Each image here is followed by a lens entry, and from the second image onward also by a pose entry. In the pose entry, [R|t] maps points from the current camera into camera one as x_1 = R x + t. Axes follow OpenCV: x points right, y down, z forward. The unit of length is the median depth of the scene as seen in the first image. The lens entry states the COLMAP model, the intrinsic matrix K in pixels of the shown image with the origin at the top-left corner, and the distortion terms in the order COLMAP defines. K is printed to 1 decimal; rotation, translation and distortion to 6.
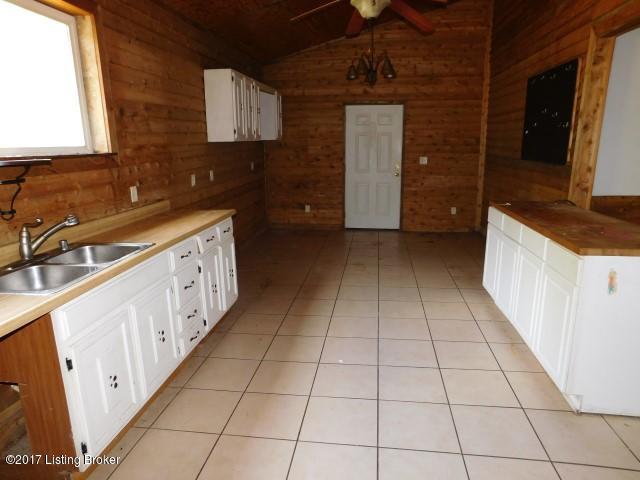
lens RADIAL K [[430.0, 0, 319.0], [0, 430.0, 245.5], [0, 0, 1]] dist [-0.062527, 0.036479]
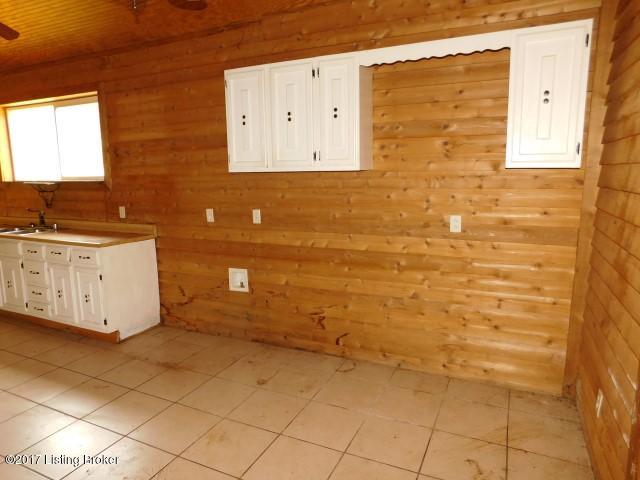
lens RADIAL K [[430.0, 0, 336.3], [0, 430.0, 239.6], [0, 0, 1]] dist [-0.062527, 0.036479]
pose [[-0.317270, 0.165031, -0.933865, 0.465127], [-0.206371, 0.949128, 0.237840, -0.379797], [0.925608, 0.268182, -0.267072, 1.539279]]
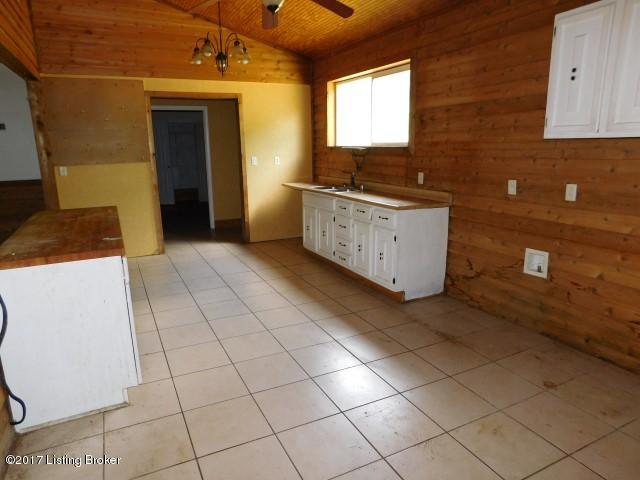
lens RADIAL K [[430.0, 0, 321.0], [0, 430.0, 241.1], [0, 0, 1]] dist [-0.062527, 0.036479]
pose [[-0.839584, 0.138759, -0.525209, 0.443513], [-0.107133, 0.905544, 0.410502, -0.358545], [0.532561, 0.400918, -0.745415, 1.487569]]
